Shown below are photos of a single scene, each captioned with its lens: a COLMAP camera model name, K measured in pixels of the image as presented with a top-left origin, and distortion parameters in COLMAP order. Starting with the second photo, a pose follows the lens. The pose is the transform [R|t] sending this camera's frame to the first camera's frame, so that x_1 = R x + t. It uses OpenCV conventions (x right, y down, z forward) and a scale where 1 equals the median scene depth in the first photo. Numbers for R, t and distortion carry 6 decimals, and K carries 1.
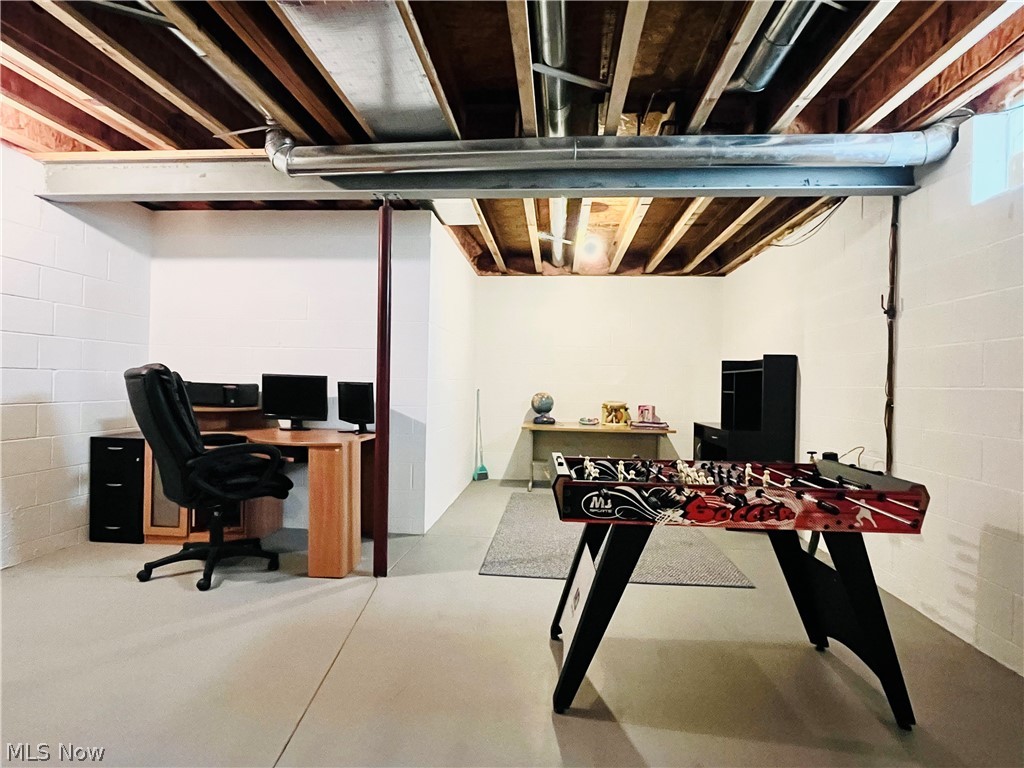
lens RADIAL K [[565.4, 0, 510.6], [0, 565.4, 386.3], [0, 0, 1]] dist [-0.002035, -0.000235]
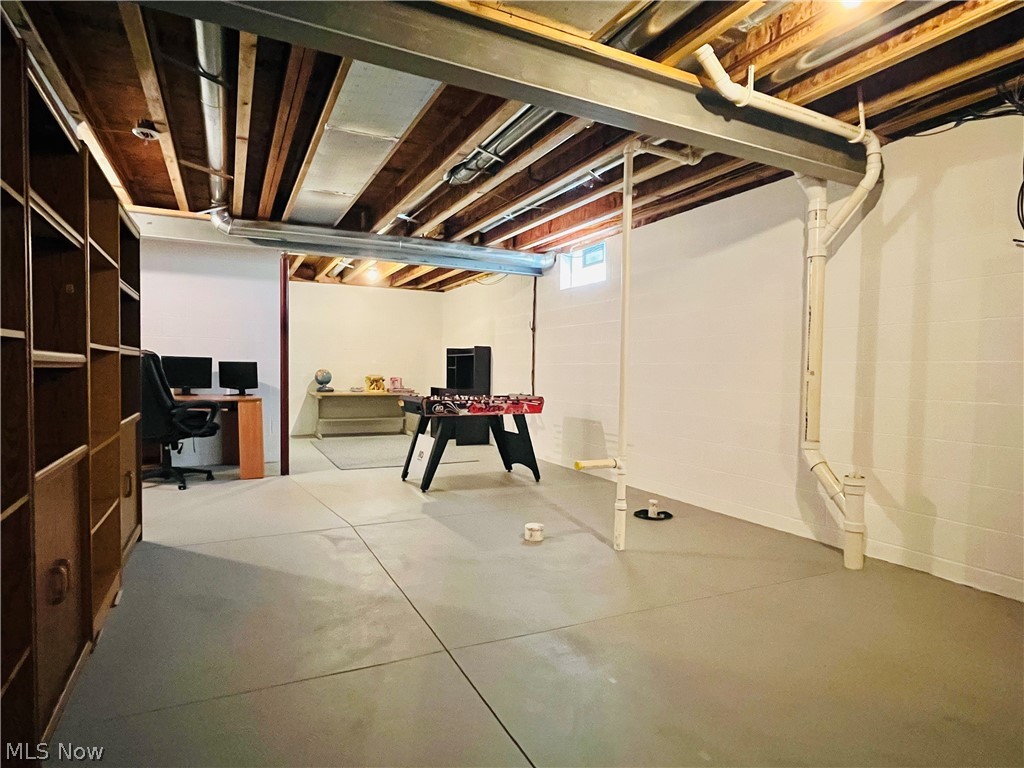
lens RADIAL K [[565.4, 0, 510.6], [0, 565.4, 386.3], [0, 0, 1]] dist [-0.002035, -0.000235]
pose [[0.853024, -0.023915, 0.521323, -0.536862], [0.005514, 0.999307, 0.036819, 0.008394], [-0.521842, -0.028533, 0.852565, -0.808936]]
